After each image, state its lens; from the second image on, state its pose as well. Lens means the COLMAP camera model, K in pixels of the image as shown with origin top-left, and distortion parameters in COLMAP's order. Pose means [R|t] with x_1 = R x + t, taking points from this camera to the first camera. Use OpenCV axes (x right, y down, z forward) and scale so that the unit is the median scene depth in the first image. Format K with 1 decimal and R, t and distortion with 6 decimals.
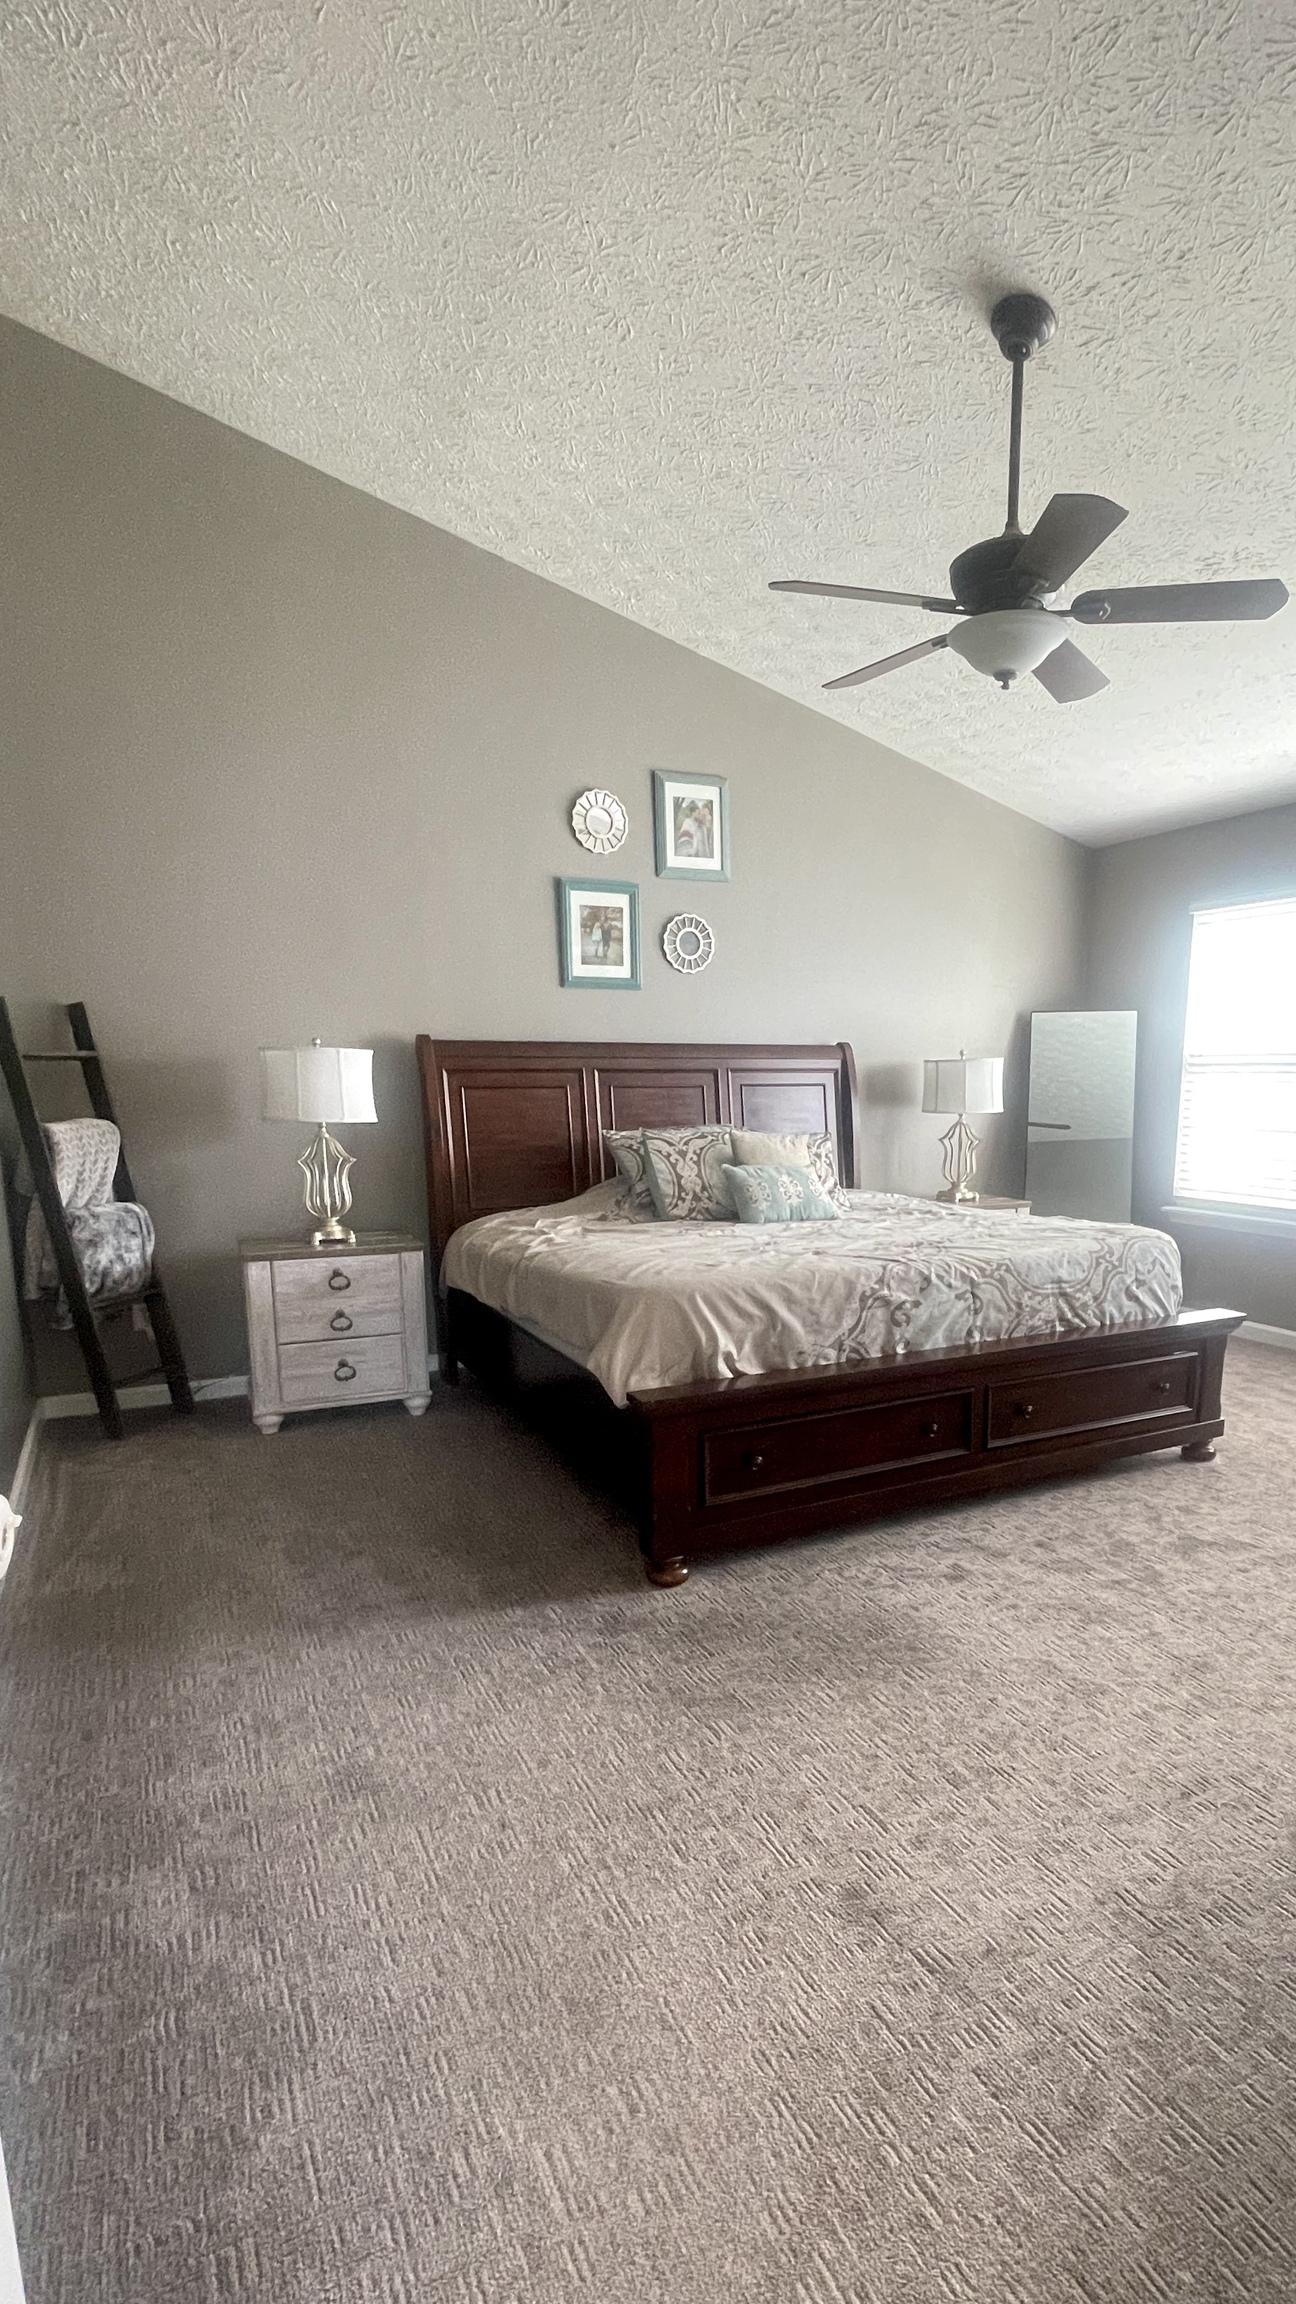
lens RADIAL K [[928.8, 0, 648.0], [0, 928.8, 1152.0], [0, 0, 1]] dist [-0.000255, -0.003112]
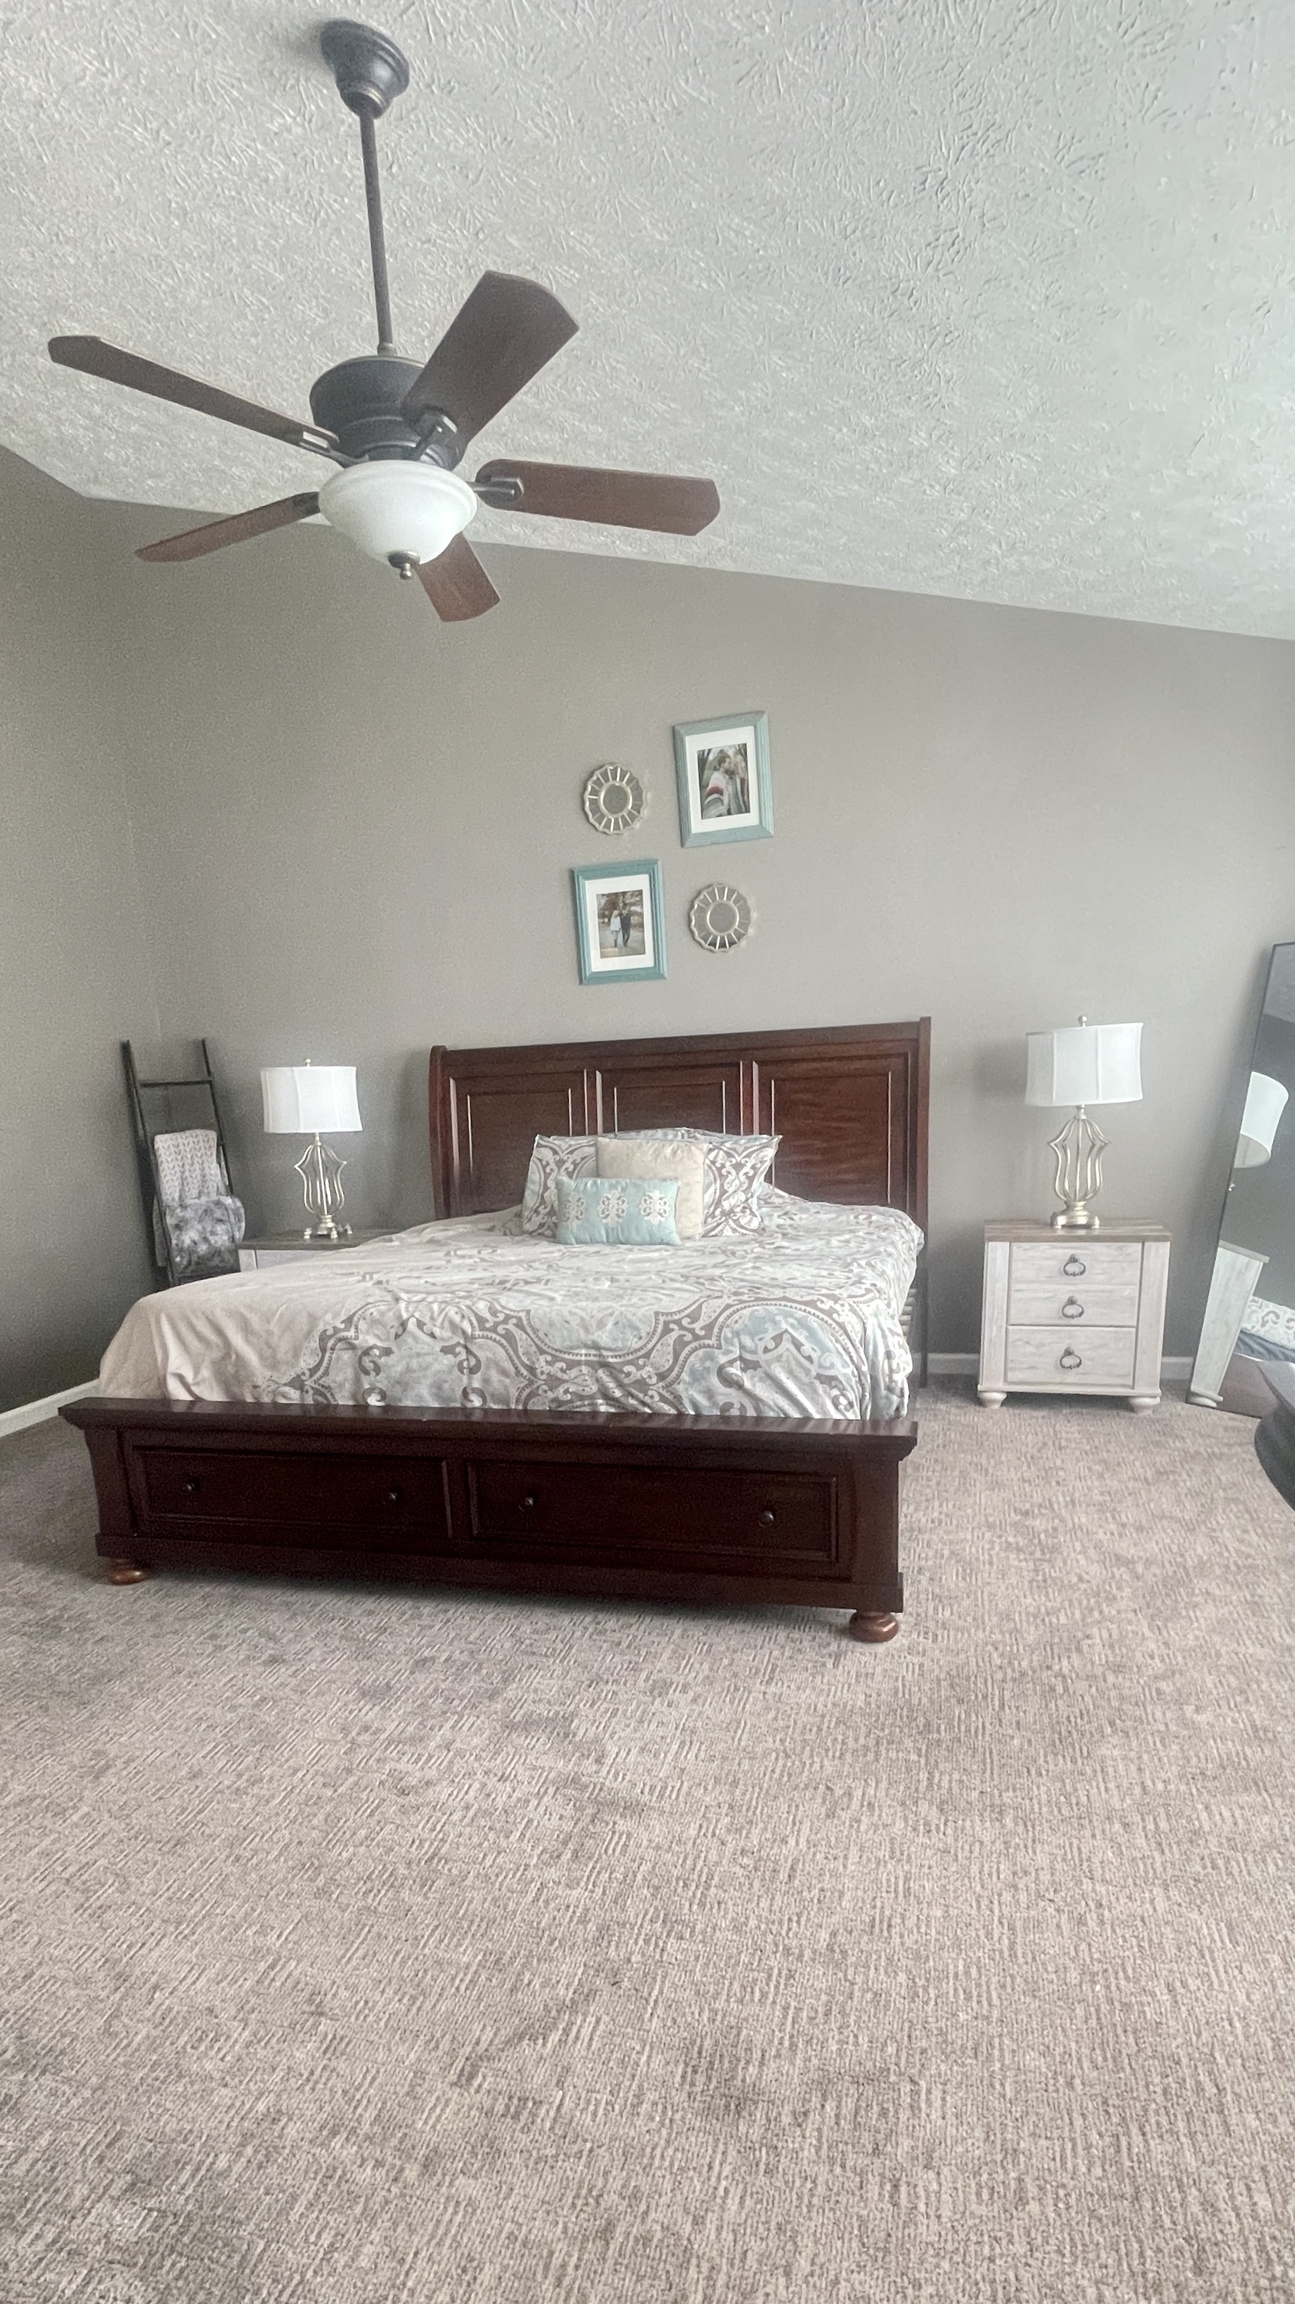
lens RADIAL K [[934.5, 0, 646.2], [0, 934.5, 1210.6], [0, 0, 1]] dist [0.000051, -0.000133]
pose [[0.828147, 0.041797, -0.558950, 0.887418], [-0.000600, 0.997281, 0.073686, -0.027842], [0.560510, -0.060687, 0.825921, 0.393790]]
